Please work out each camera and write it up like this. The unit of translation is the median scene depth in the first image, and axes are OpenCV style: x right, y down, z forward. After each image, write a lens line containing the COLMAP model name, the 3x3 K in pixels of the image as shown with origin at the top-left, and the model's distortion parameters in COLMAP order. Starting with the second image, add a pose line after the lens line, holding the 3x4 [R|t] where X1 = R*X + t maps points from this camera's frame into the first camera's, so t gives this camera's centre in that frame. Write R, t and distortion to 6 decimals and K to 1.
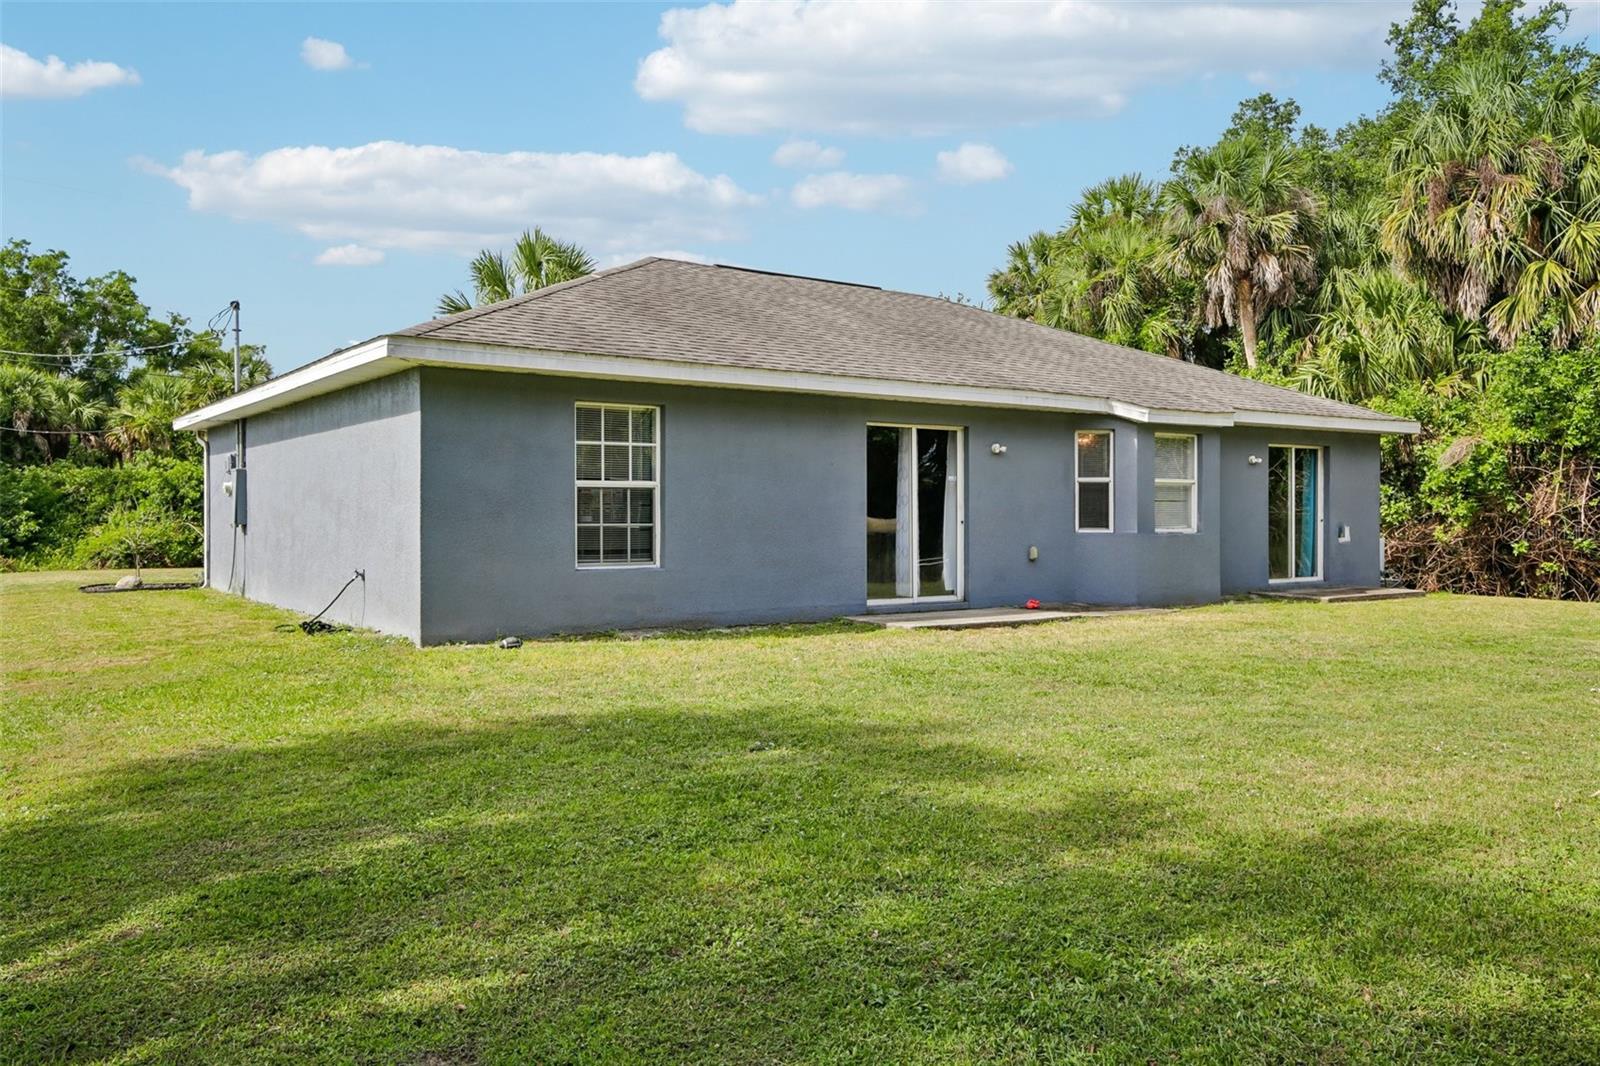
lens RADIAL K [[1274.9, 0, 797.1], [0, 1274.9, 527.9], [0, 0, 1]] dist [-0.003016, -0.000606]
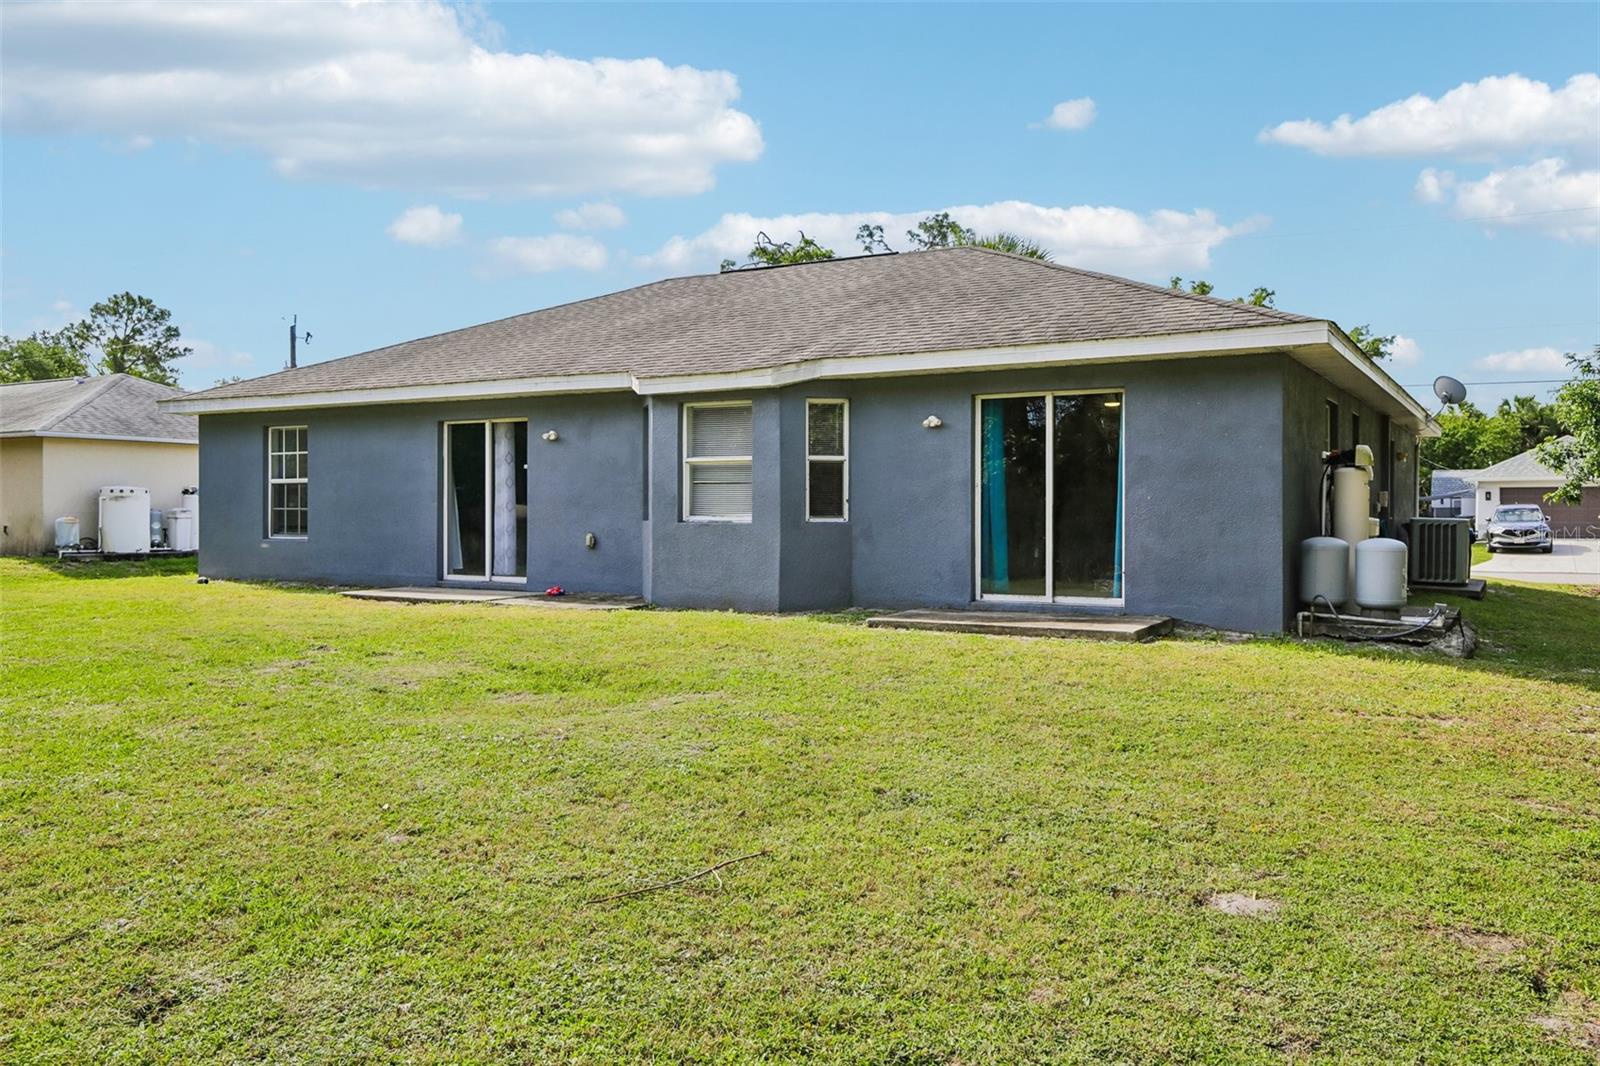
lens RADIAL K [[1274.9, 0, 796.9], [0, 1274.9, 532.2], [0, 0, 1]] dist [-0.003016, -0.000606]
pose [[0.410444, 0.021203, -0.911639, 1.222971], [-0.007398, 0.999774, 0.019922, -0.007563], [0.911856, -0.001433, 0.410508, 0.794700]]
